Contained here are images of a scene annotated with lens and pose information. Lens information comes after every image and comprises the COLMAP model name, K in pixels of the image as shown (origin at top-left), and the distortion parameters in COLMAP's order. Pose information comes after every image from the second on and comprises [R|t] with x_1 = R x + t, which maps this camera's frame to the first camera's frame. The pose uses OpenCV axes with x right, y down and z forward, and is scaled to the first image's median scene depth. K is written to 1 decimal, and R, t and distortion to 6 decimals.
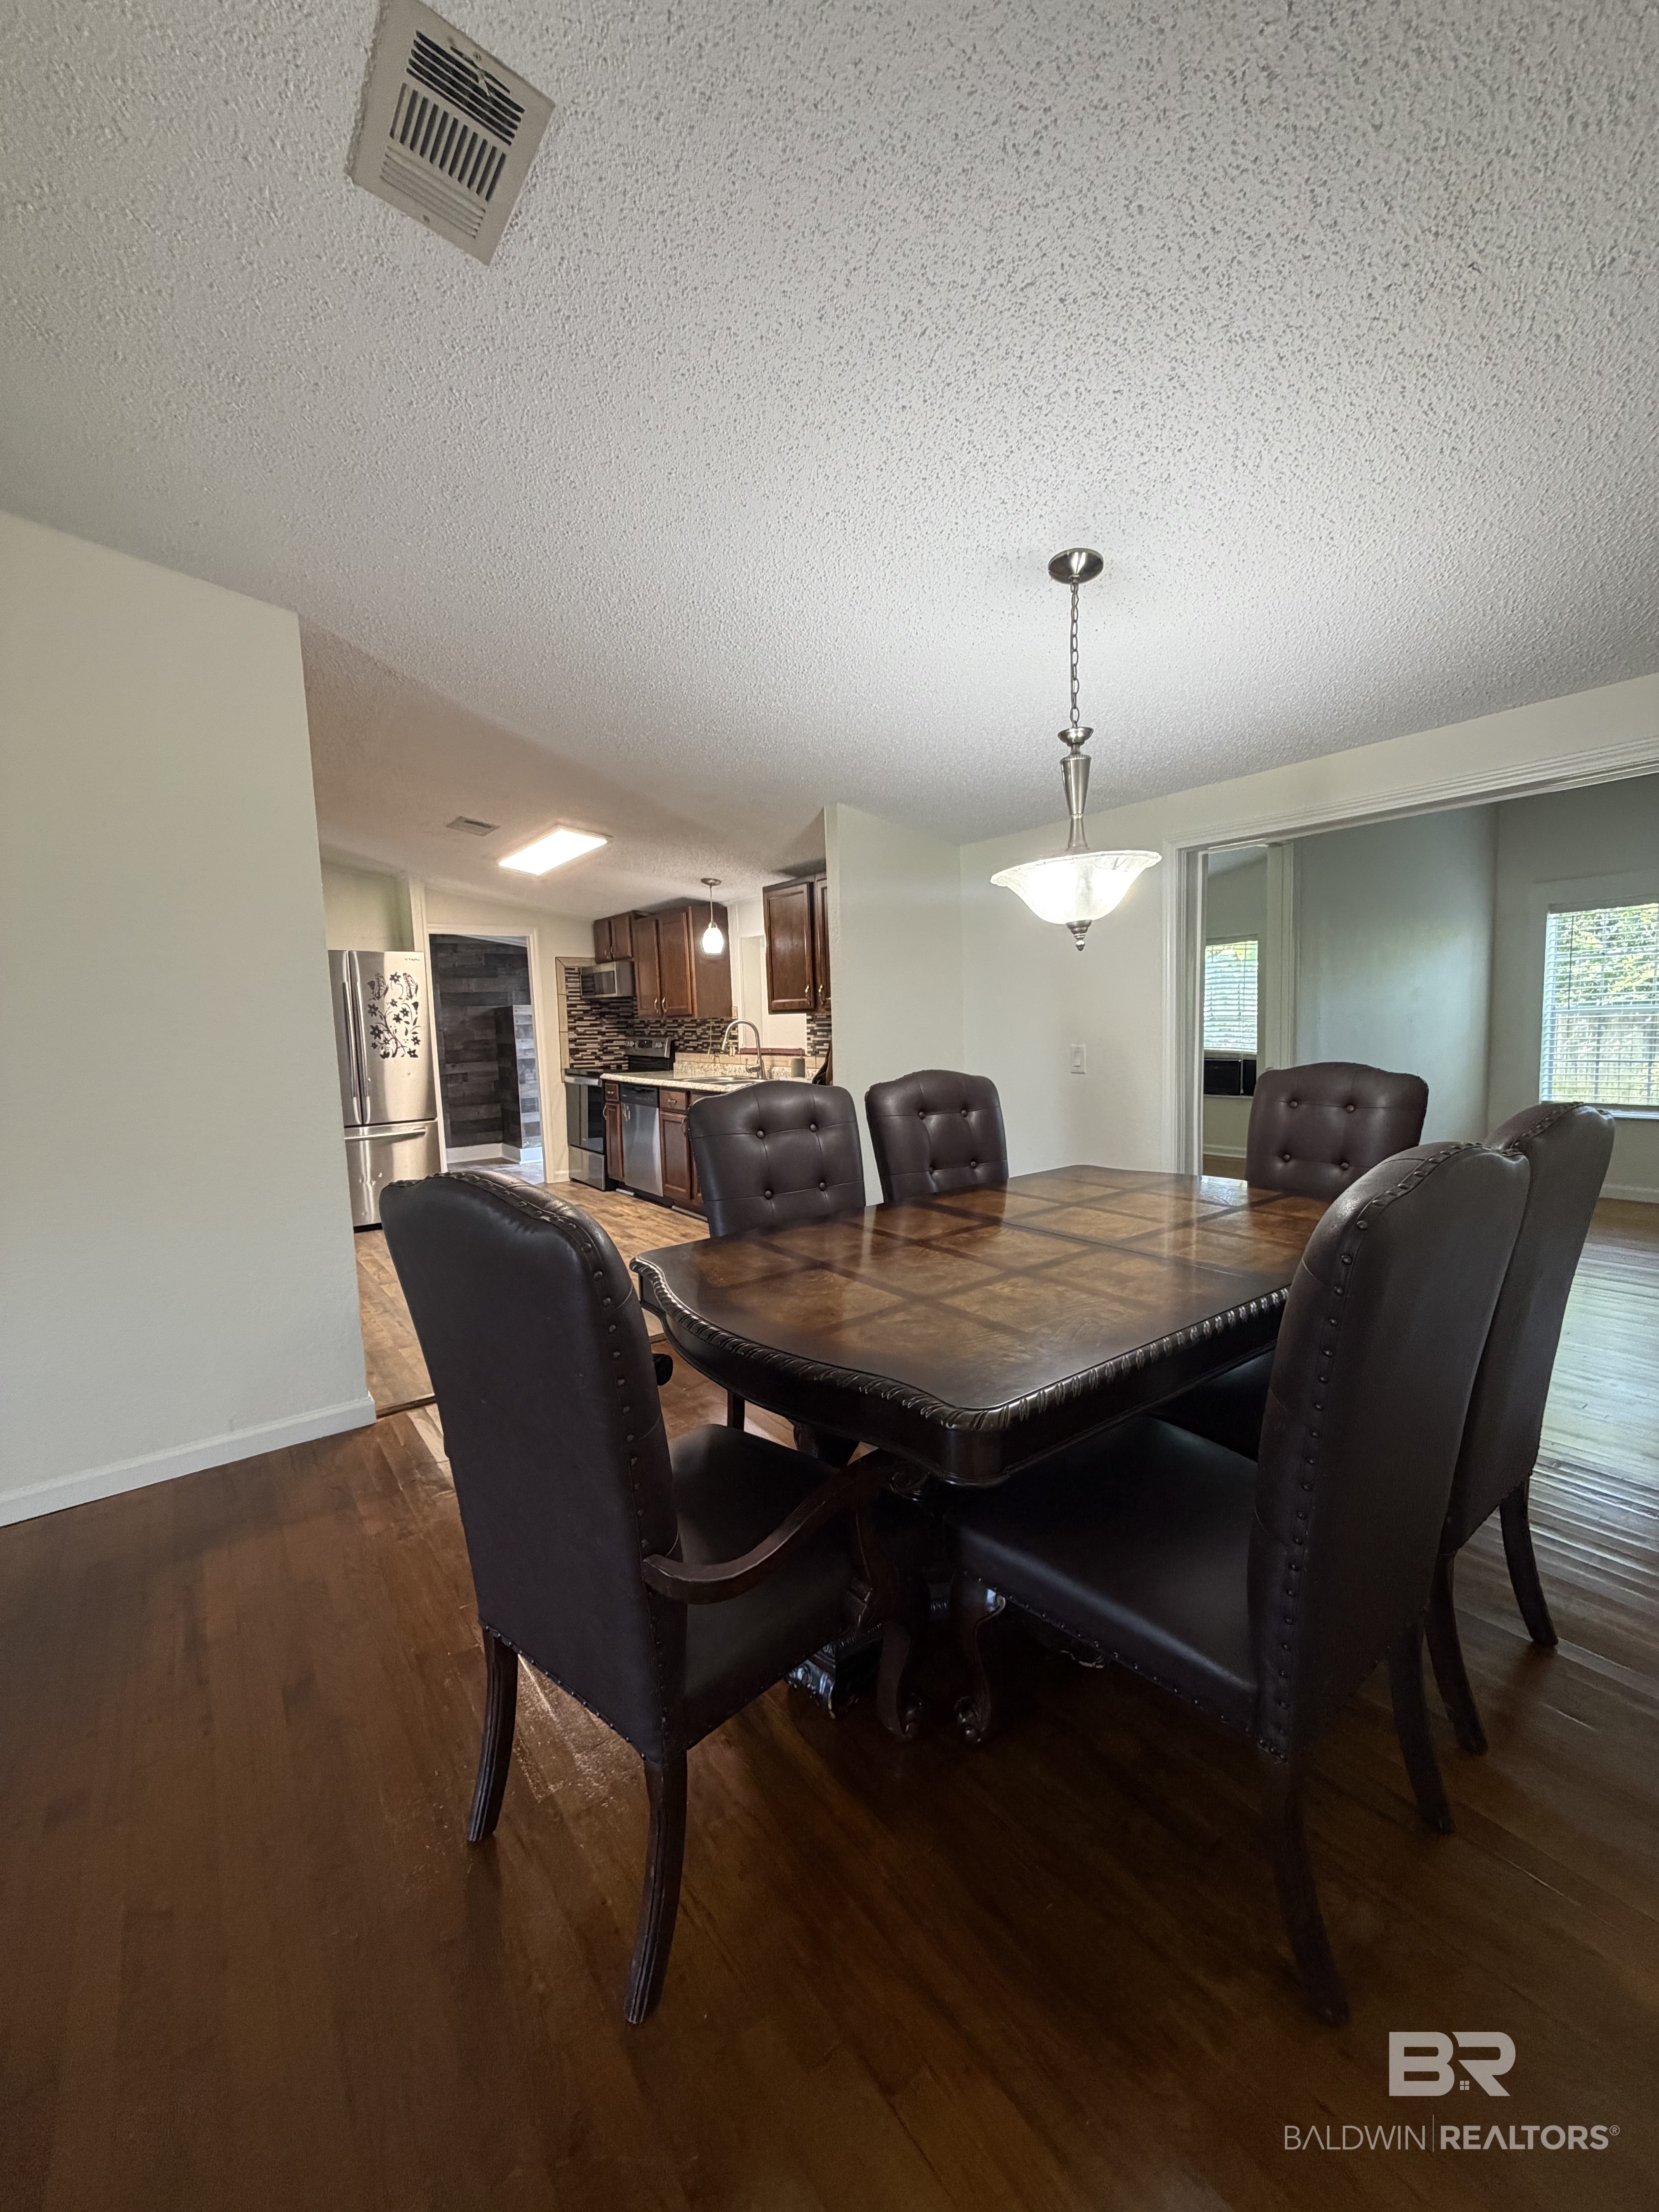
lens RADIAL K [[877.7, 0, 827.5], [0, 877.7, 1104.4], [0, 0, 1]] dist [0.000680, -0.000323]
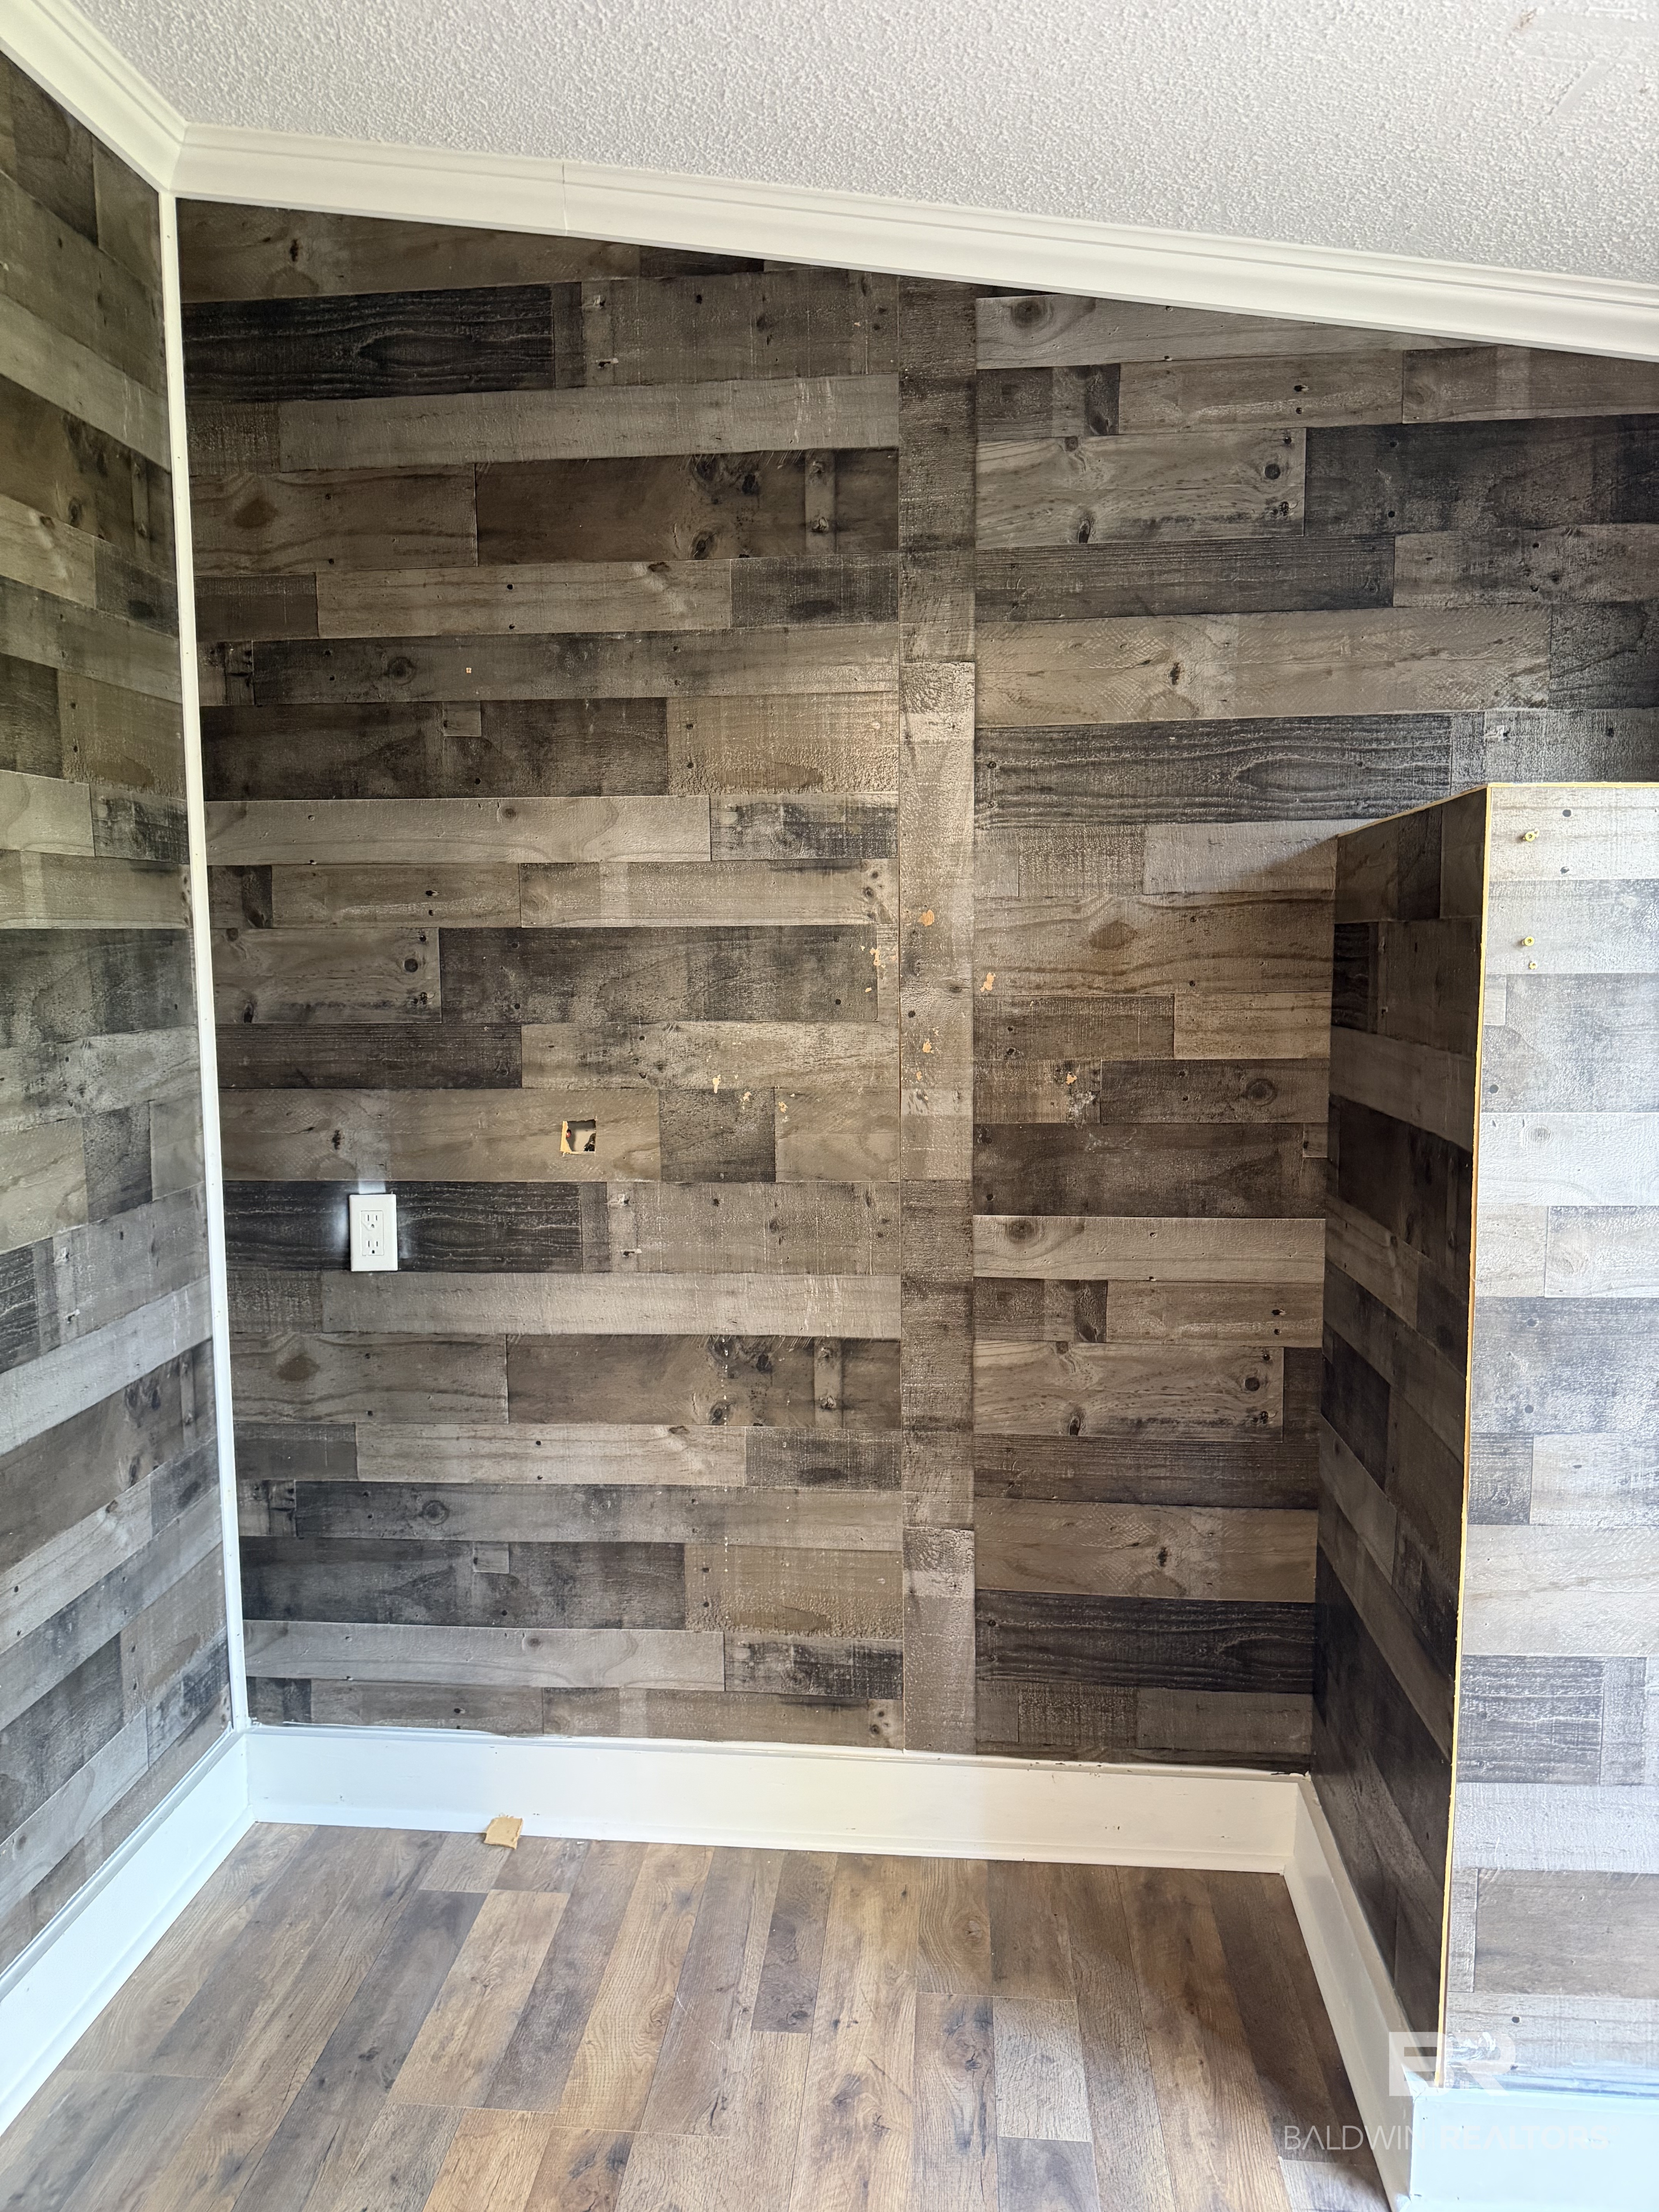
lens RADIAL K [[1559.5, 0, 827.6], [0, 1559.5, 1106.3], [0, 0, 1]] dist [0.032236, -0.044543]
pose [[0.731739, 0.100577, -0.674123, -0.271248], [-0.084131, 0.994817, 0.057102, -0.075083], [0.676373, 0.014931, 0.736408, 0.771563]]
